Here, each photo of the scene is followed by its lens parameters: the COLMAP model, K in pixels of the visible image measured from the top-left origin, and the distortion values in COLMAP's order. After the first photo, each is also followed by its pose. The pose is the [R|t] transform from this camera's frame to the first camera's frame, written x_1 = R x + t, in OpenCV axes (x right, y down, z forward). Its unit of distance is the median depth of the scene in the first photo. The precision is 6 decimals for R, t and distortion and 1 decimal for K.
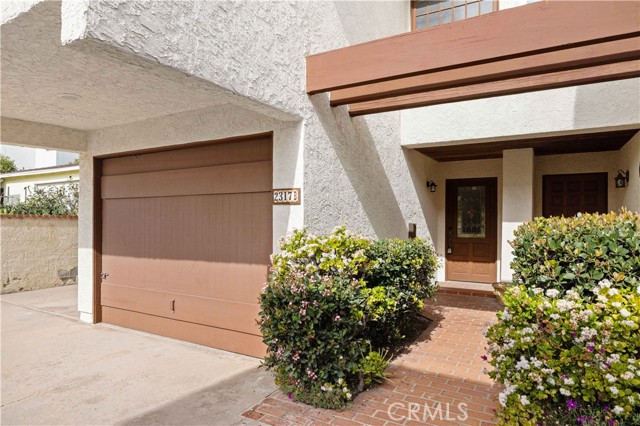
lens RADIAL K [[406.2, 0, 316.7], [0, 406.2, 219.9], [0, 0, 1]] dist [-0.003863, 0.001620]
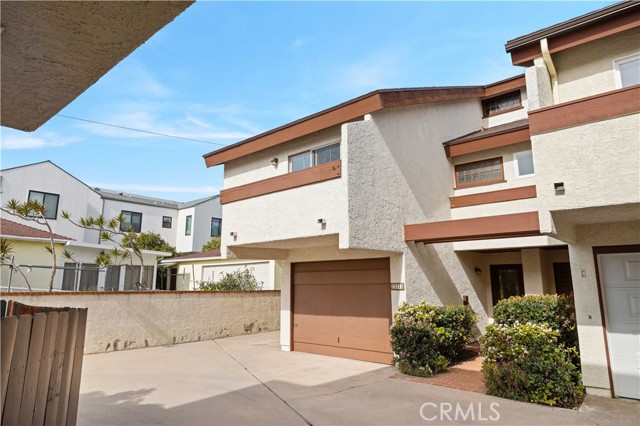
lens RADIAL K [[406.2, 0, 316.7], [0, 406.2, 210.9], [0, 0, 1]] dist [-0.003863, 0.001620]
pose [[0.985088, -0.038457, -0.167697, -0.122499], [0.008246, 0.984132, -0.177249, -0.075059], [0.171852, 0.173223, 0.969774, -1.333133]]
